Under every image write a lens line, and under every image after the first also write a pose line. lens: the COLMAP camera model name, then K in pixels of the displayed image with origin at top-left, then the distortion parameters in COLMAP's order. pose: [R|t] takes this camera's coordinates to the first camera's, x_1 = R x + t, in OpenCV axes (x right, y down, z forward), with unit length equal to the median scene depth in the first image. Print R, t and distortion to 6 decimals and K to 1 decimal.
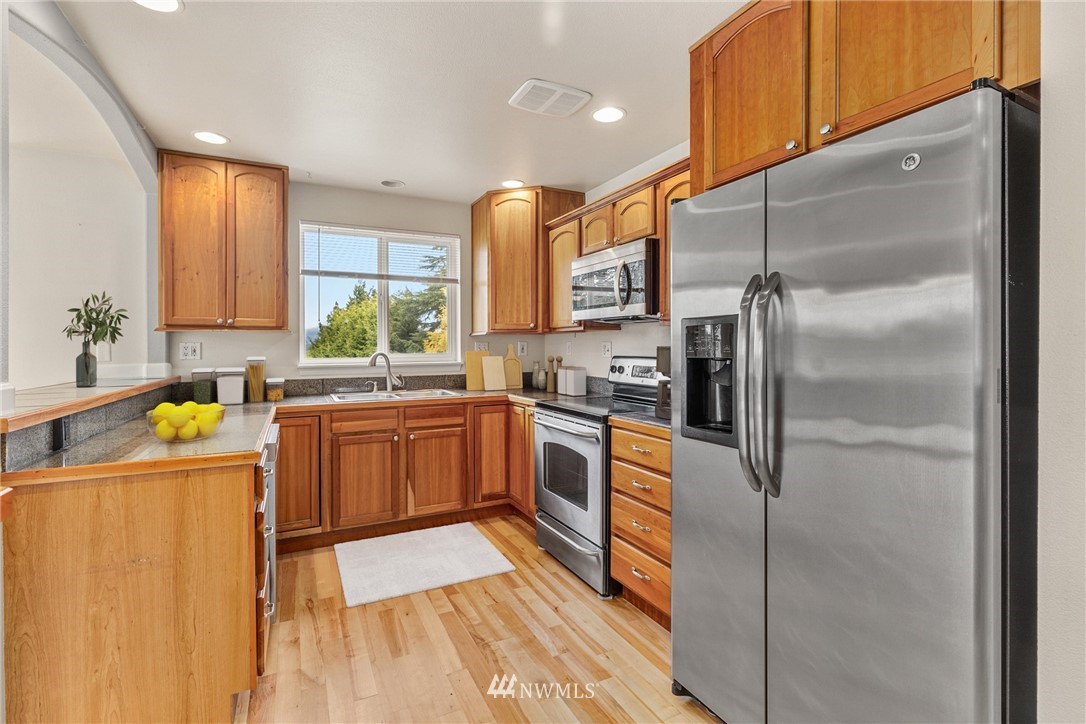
lens RADIAL K [[496.5, 0, 539.8], [0, 496.5, 355.2], [0, 0, 1]] dist [-0.009822, 0.002608]
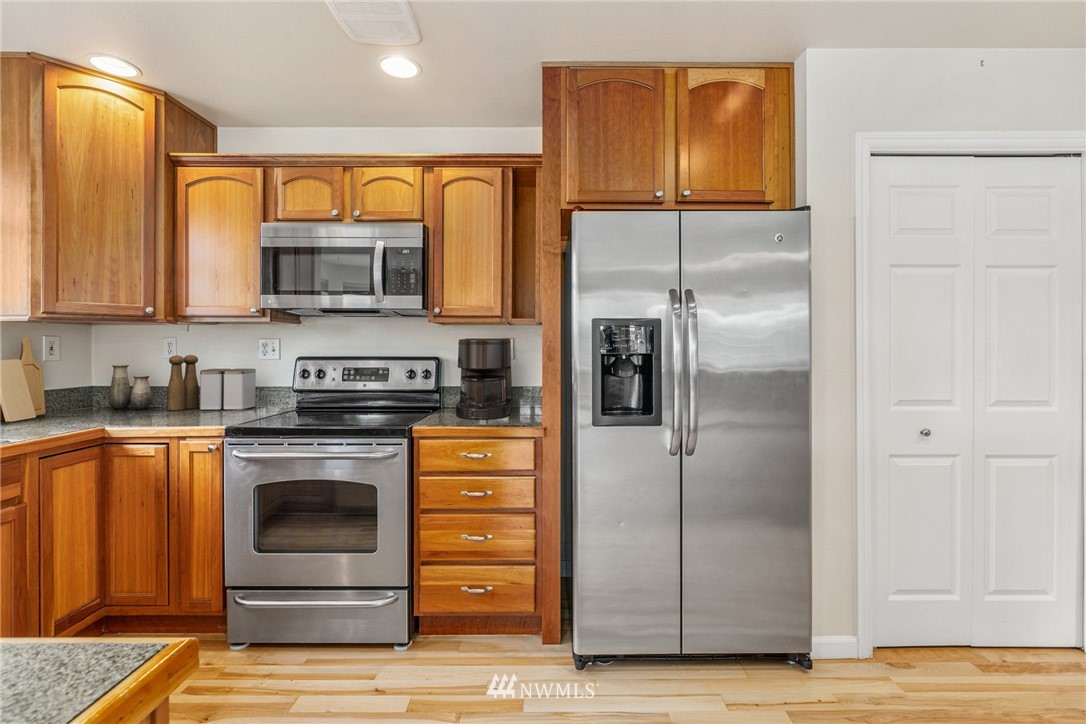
lens RADIAL K [[496.5, 0, 543.4], [0, 496.5, 352.4], [0, 0, 1]] dist [-0.009822, 0.002608]
pose [[0.443543, -0.007576, 0.896221, -0.387449], [0.014998, 0.999887, 0.001030, -0.000721], [-0.896128, 0.012984, 0.443606, 0.319037]]
